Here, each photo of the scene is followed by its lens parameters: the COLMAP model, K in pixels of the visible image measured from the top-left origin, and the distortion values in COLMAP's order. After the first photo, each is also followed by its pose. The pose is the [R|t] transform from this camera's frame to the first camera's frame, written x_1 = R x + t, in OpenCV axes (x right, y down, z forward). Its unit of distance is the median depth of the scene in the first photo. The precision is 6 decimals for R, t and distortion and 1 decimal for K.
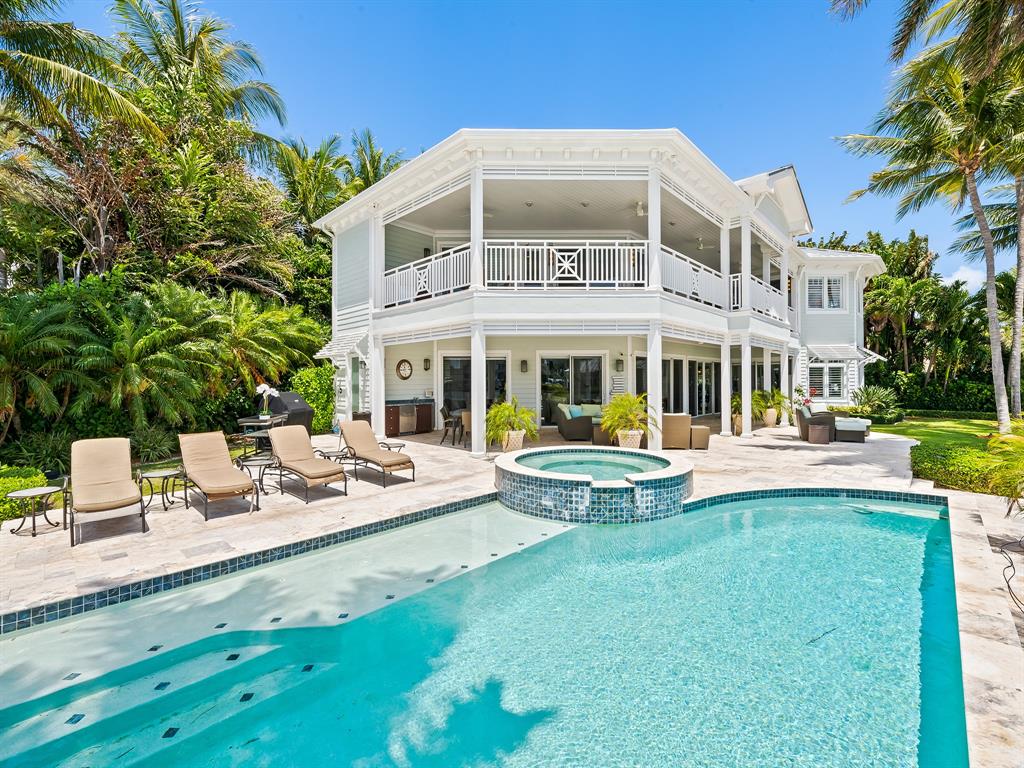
lens RADIAL K [[442.1, 0, 510.9], [0, 442.1, 384.8], [0, 0, 1]] dist [0.004818, -0.004101]
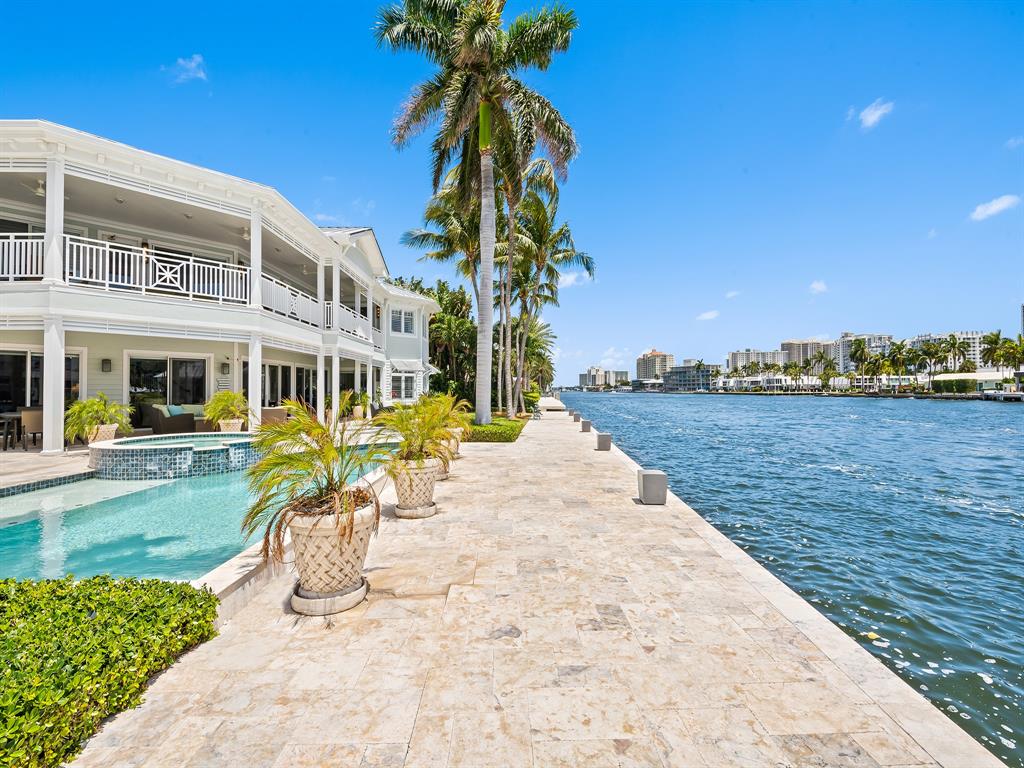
lens RADIAL K [[442.1, 0, 507.8], [0, 442.1, 382.5], [0, 0, 1]] dist [0.004818, -0.004101]
pose [[0.698328, 0.013846, 0.715644, -0.066865], [0.005668, 0.999675, -0.024872, 0.030191], [-0.715755, 0.021425, 0.698023, -0.360560]]
